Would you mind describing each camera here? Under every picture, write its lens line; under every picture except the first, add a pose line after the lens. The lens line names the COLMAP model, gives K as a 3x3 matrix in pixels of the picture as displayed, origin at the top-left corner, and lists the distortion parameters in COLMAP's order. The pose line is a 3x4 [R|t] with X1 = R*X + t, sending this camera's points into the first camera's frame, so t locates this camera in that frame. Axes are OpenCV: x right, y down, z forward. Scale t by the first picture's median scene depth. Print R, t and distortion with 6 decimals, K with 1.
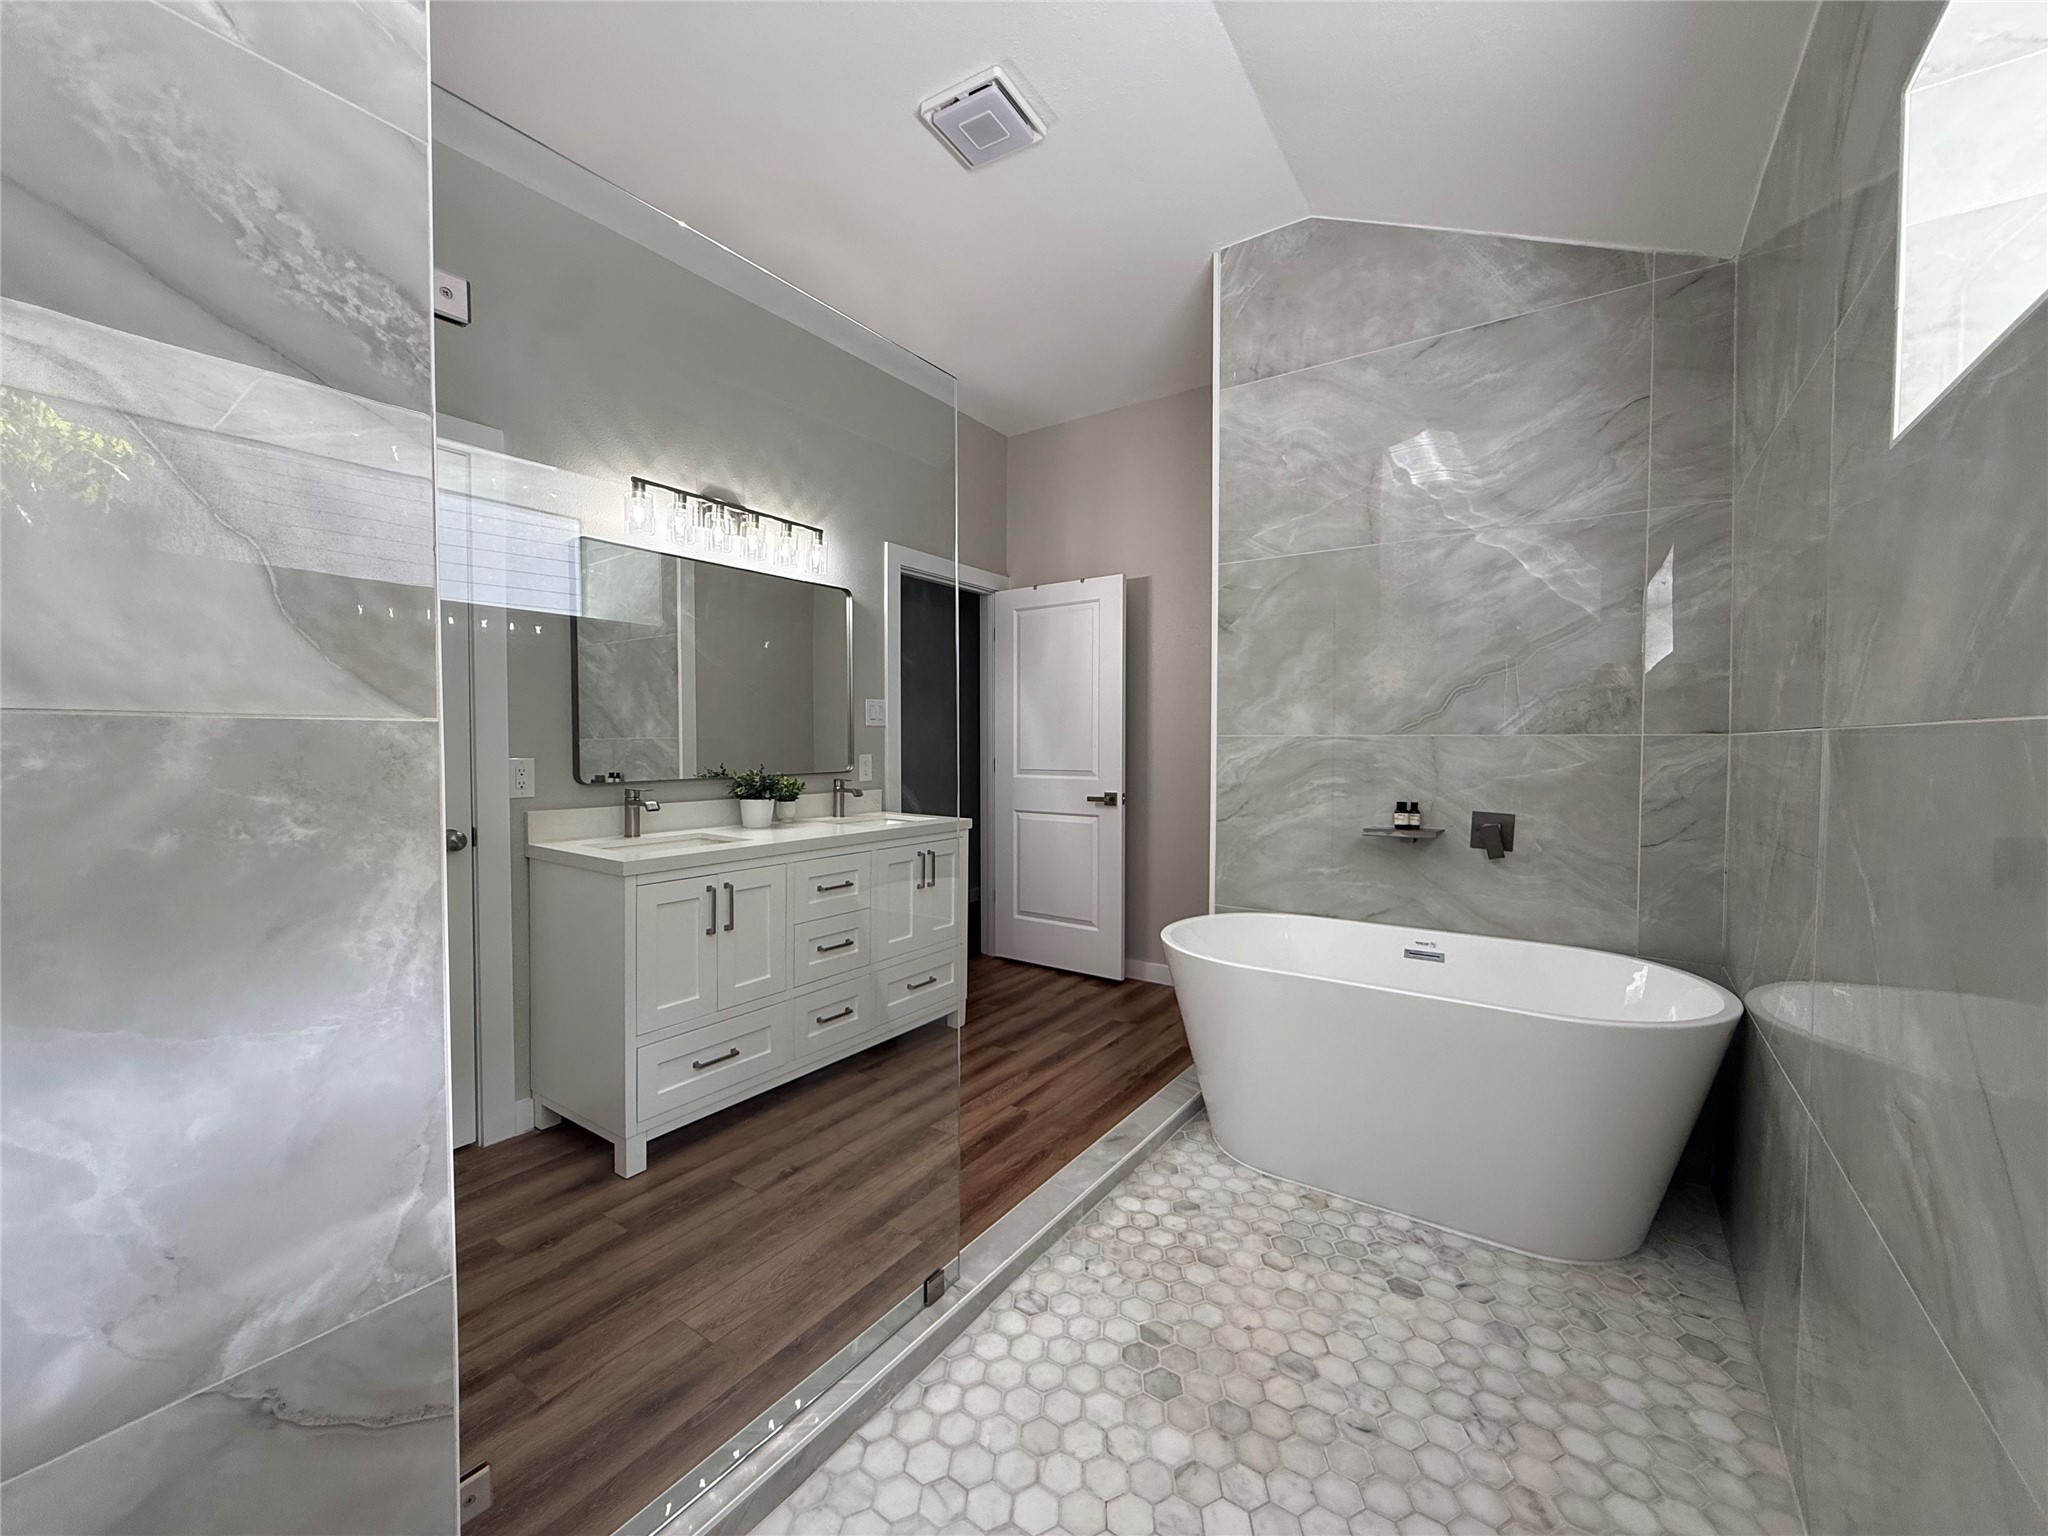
lens RADIAL K [[815.5, 0, 1030.0], [0, 815.5, 767.8], [0, 0, 1]] dist [-0.001204, 0.000232]
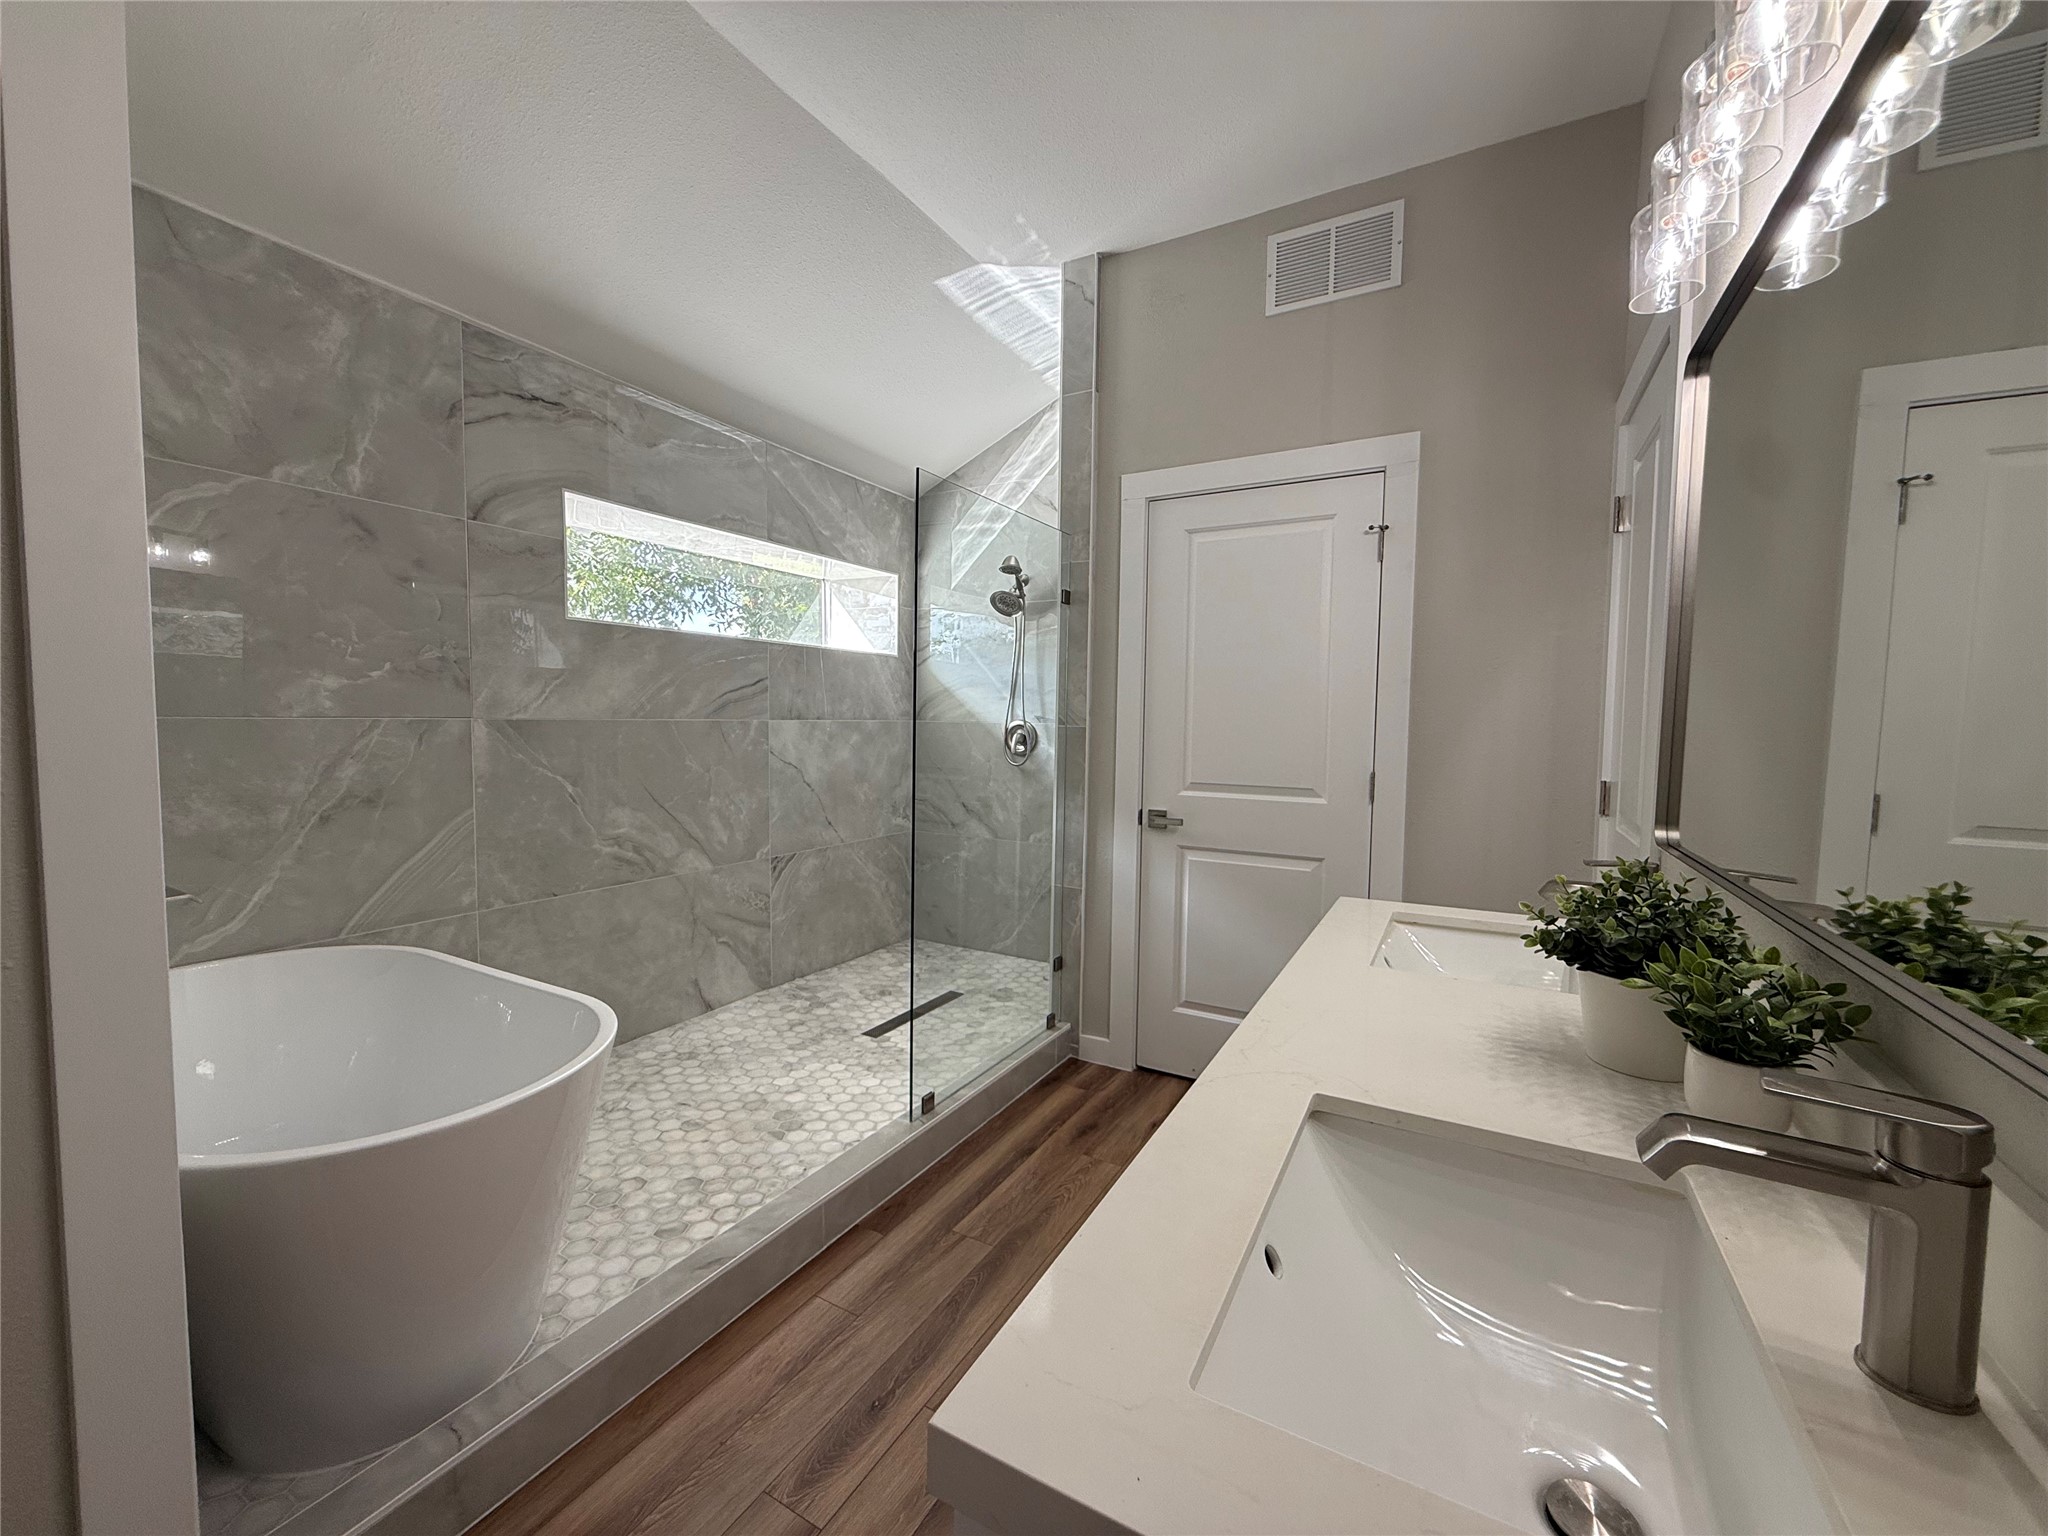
lens RADIAL K [[815.5, 0, 1025.2], [0, 815.5, 766.7], [0, 0, 1]] dist [-0.001204, 0.000232]
pose [[-0.996322, -0.011129, -0.084961, -0.168965], [-0.019140, 0.995381, 0.094072, -0.117302], [0.083522, 0.095352, -0.991933, 2.506899]]
